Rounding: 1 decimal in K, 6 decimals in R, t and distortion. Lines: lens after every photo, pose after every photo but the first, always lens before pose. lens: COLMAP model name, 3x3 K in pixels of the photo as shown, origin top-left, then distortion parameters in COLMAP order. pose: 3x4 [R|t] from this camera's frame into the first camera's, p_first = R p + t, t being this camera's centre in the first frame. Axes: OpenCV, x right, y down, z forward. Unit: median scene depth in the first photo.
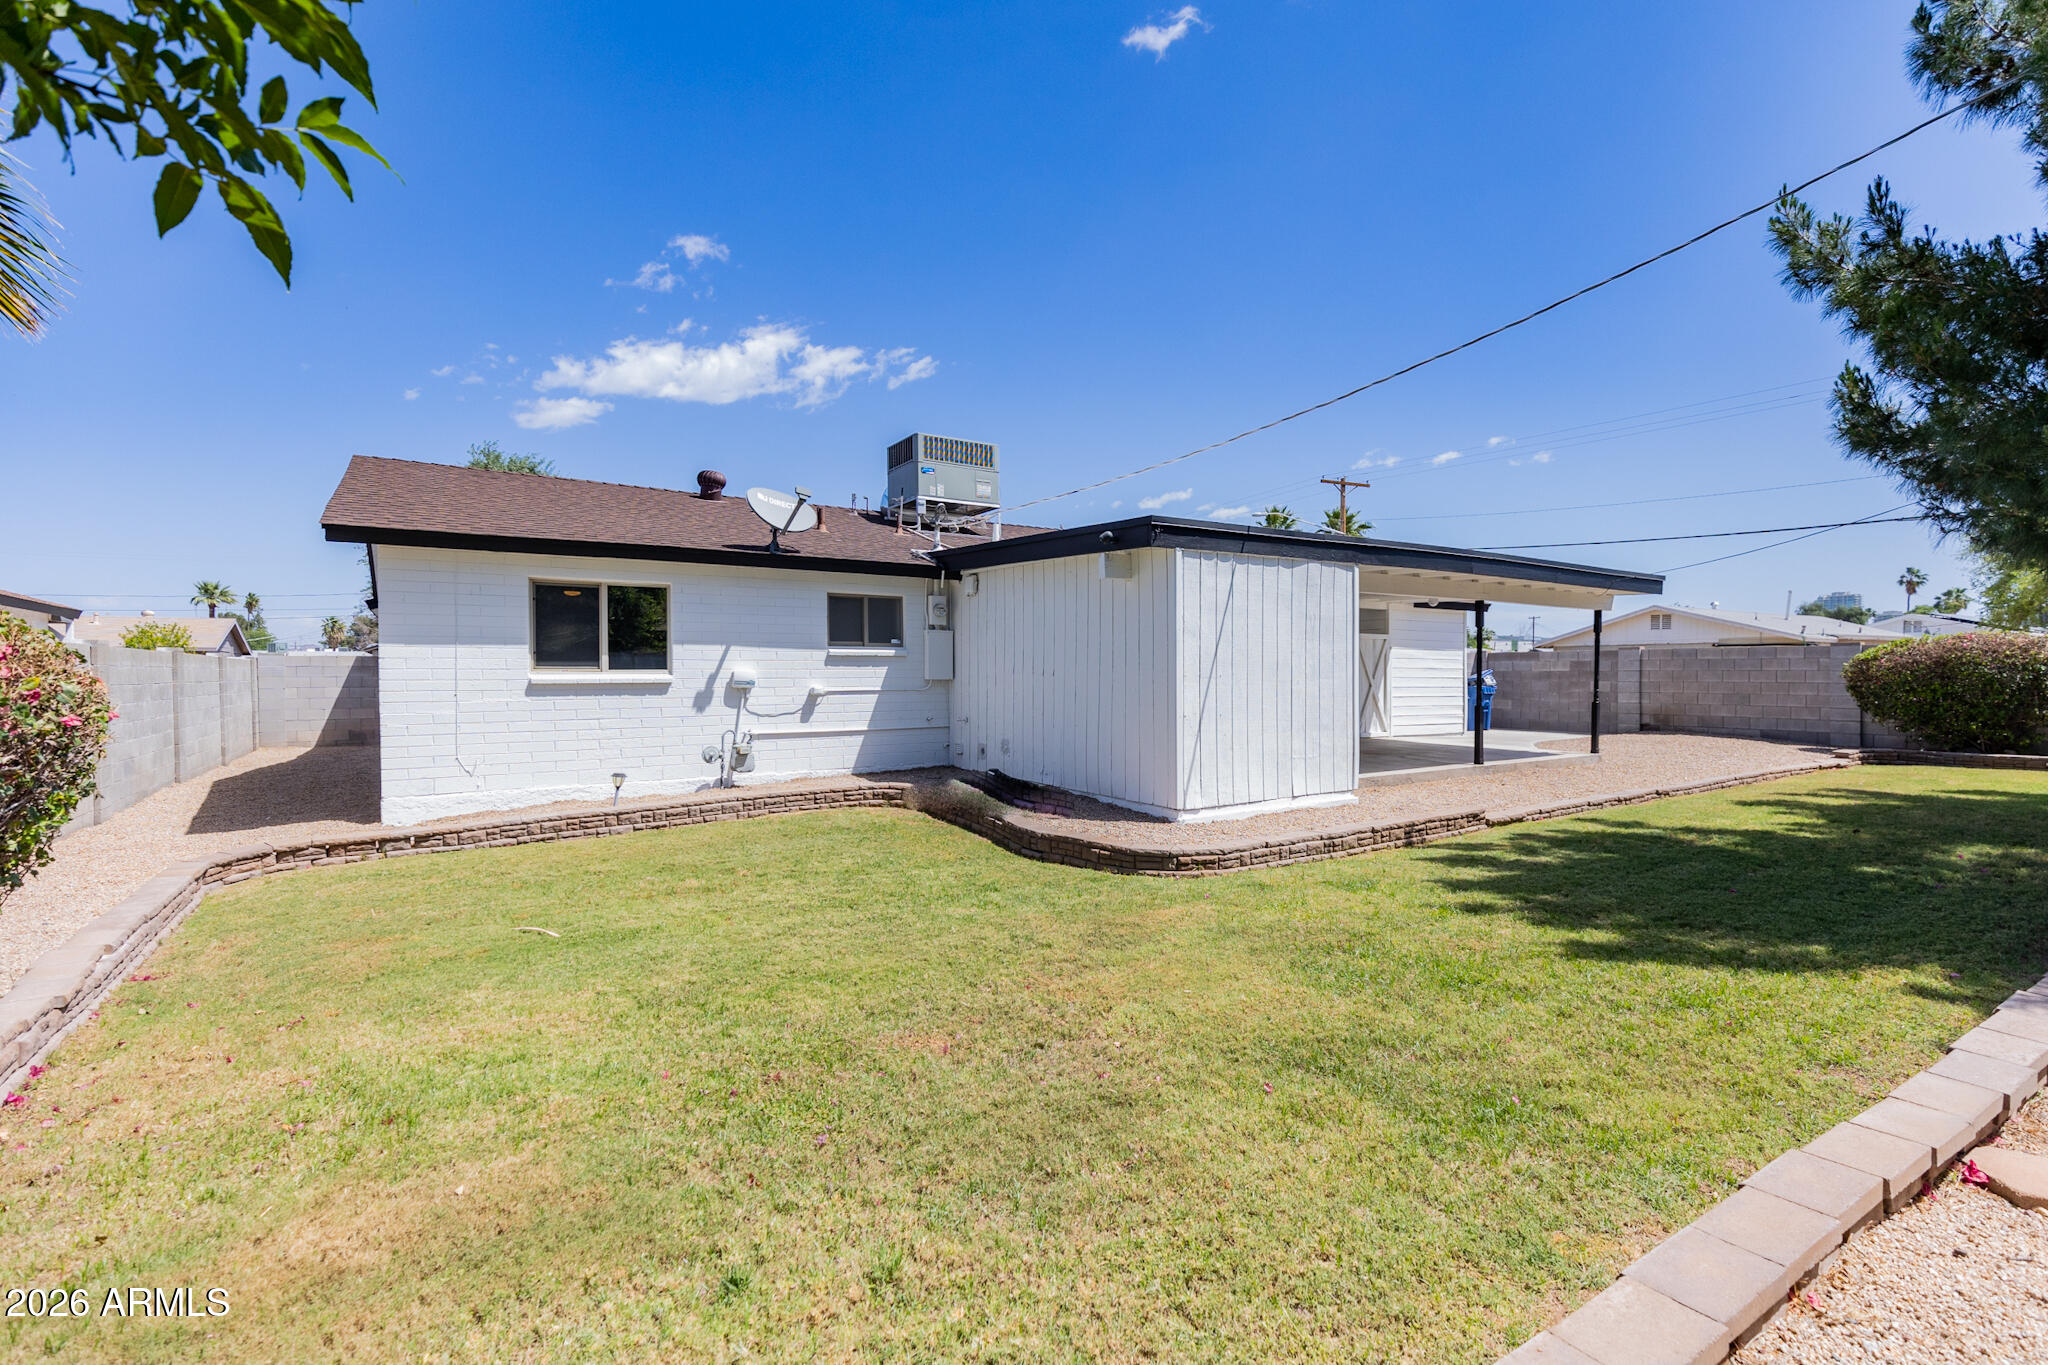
lens RADIAL K [[918.6, 0, 1035.5], [0, 918.6, 687.7], [0, 0, 1]] dist [0.004648, -0.000189]
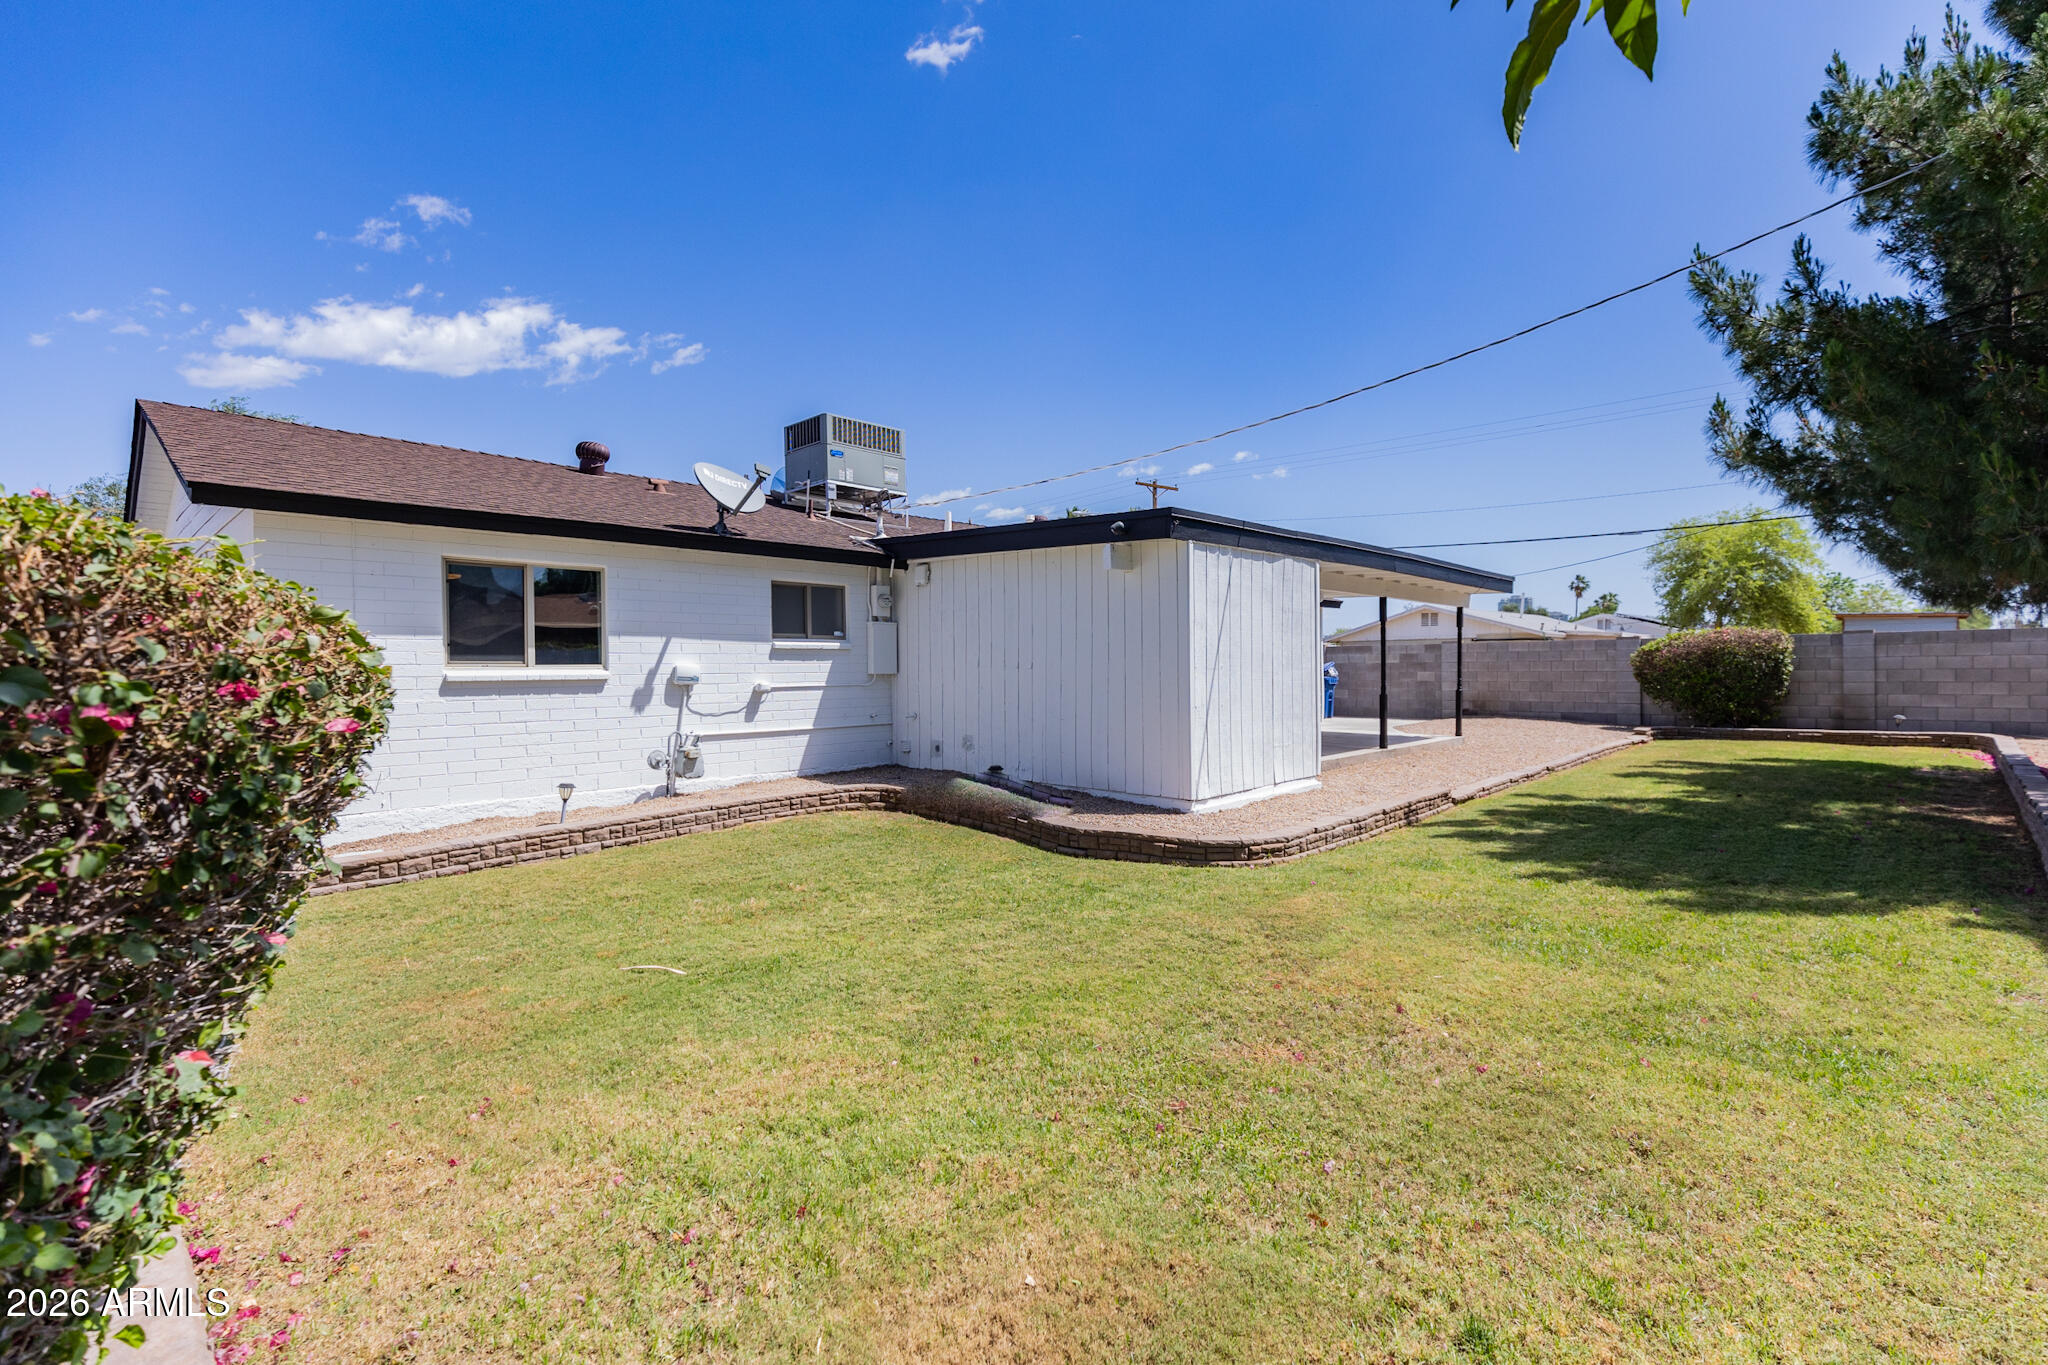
lens RADIAL K [[923.3, 0, 1023.3], [0, 923.3, 662.3], [0, 0, 1]] dist [-0.002695, 0.000015]
pose [[0.975168, -0.005811, 0.221391, -0.211209], [0.010992, 0.999694, -0.022178, 0.002419], [-0.221195, 0.024061, 0.974933, 0.047904]]
